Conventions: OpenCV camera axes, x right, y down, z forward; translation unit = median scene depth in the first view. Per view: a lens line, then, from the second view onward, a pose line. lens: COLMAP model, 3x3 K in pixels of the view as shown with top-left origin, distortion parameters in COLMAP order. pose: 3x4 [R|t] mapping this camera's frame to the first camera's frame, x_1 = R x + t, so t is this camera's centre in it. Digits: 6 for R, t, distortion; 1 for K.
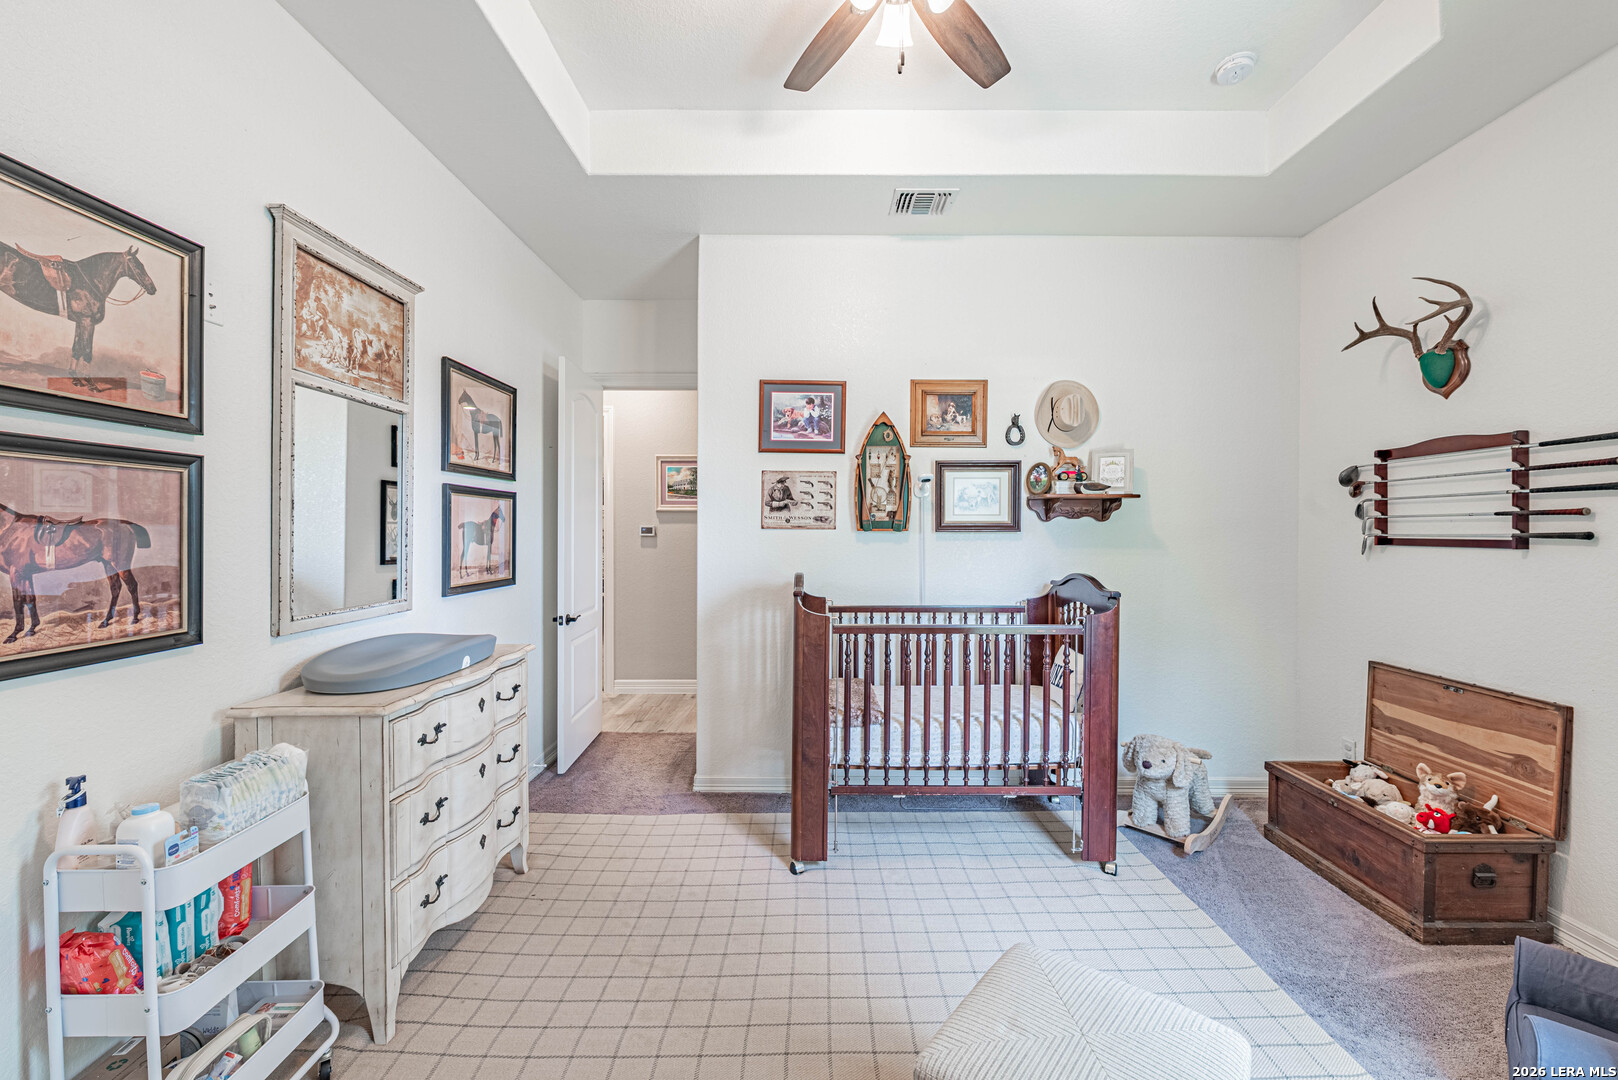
lens RADIAL K [[639.6, 0, 817.5], [0, 639.6, 534.3], [0, 0, 1]] dist [-0.005873, -0.000717]
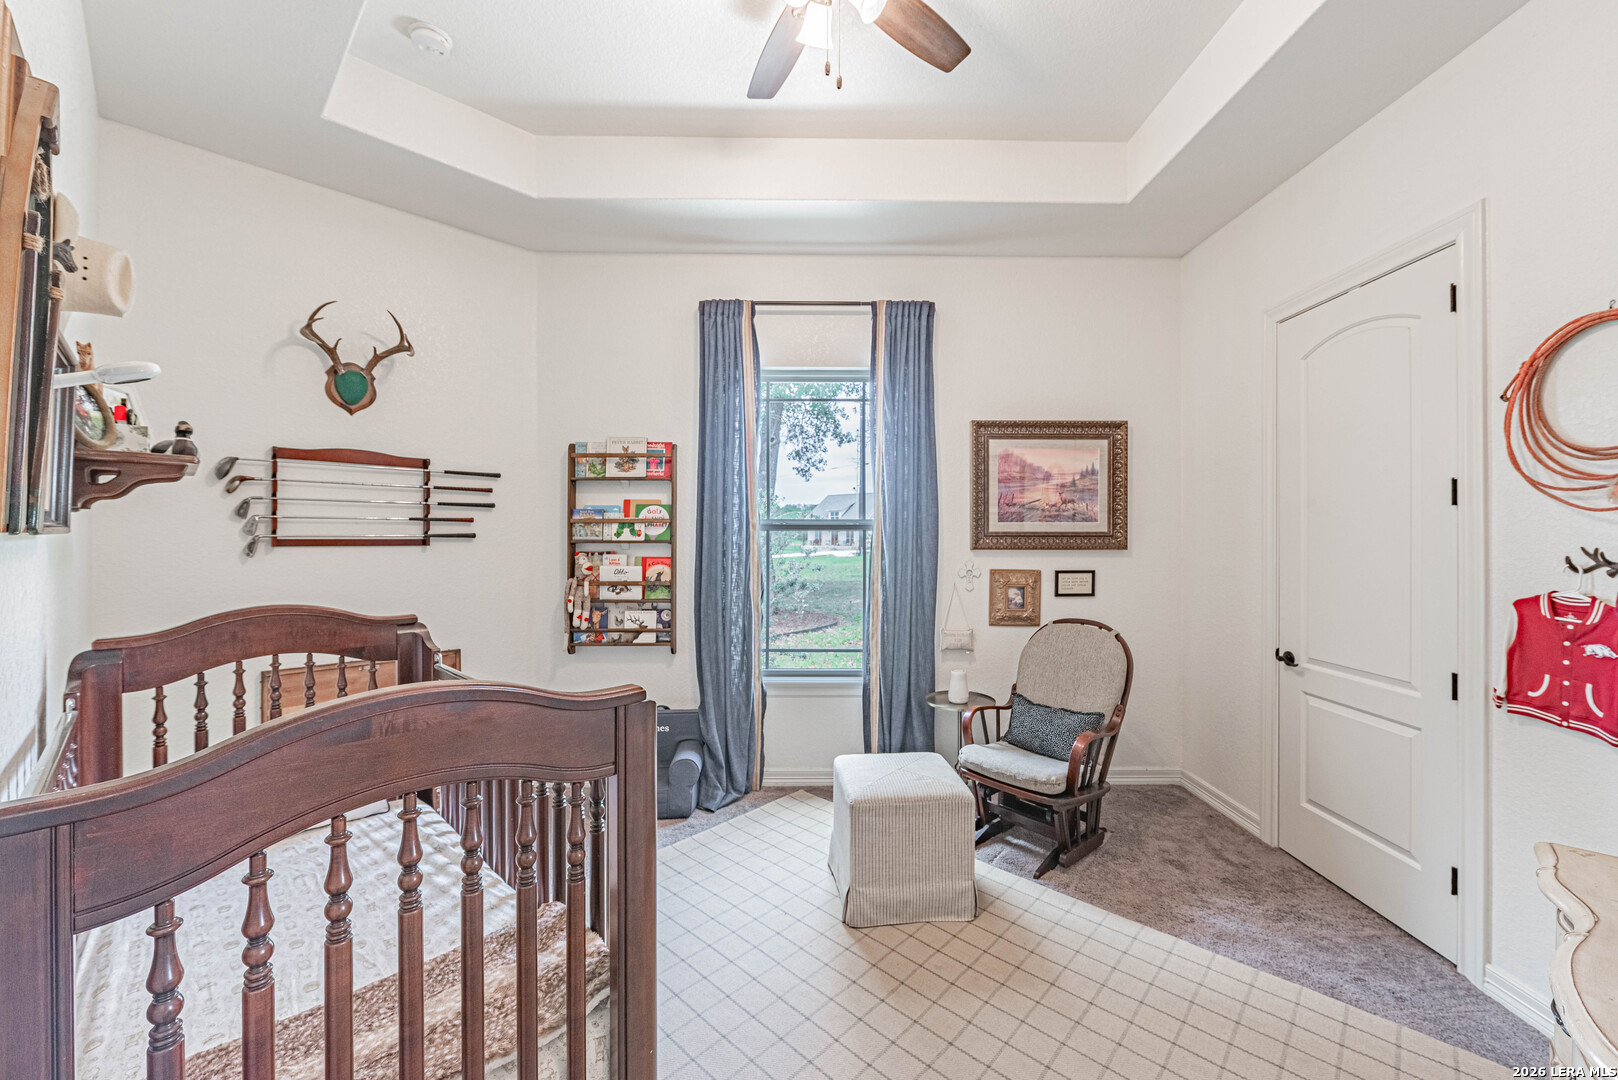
lens RADIAL K [[639.6, 0, 817.5], [0, 639.6, 534.3], [0, 0, 1]] dist [-0.005873, -0.000717]
pose [[-0.708384, 0.011919, 0.705727, -0.426829], [0.008893, 0.999929, -0.007961, 0.015954], [-0.705772, 0.000636, -0.708439, 1.287450]]
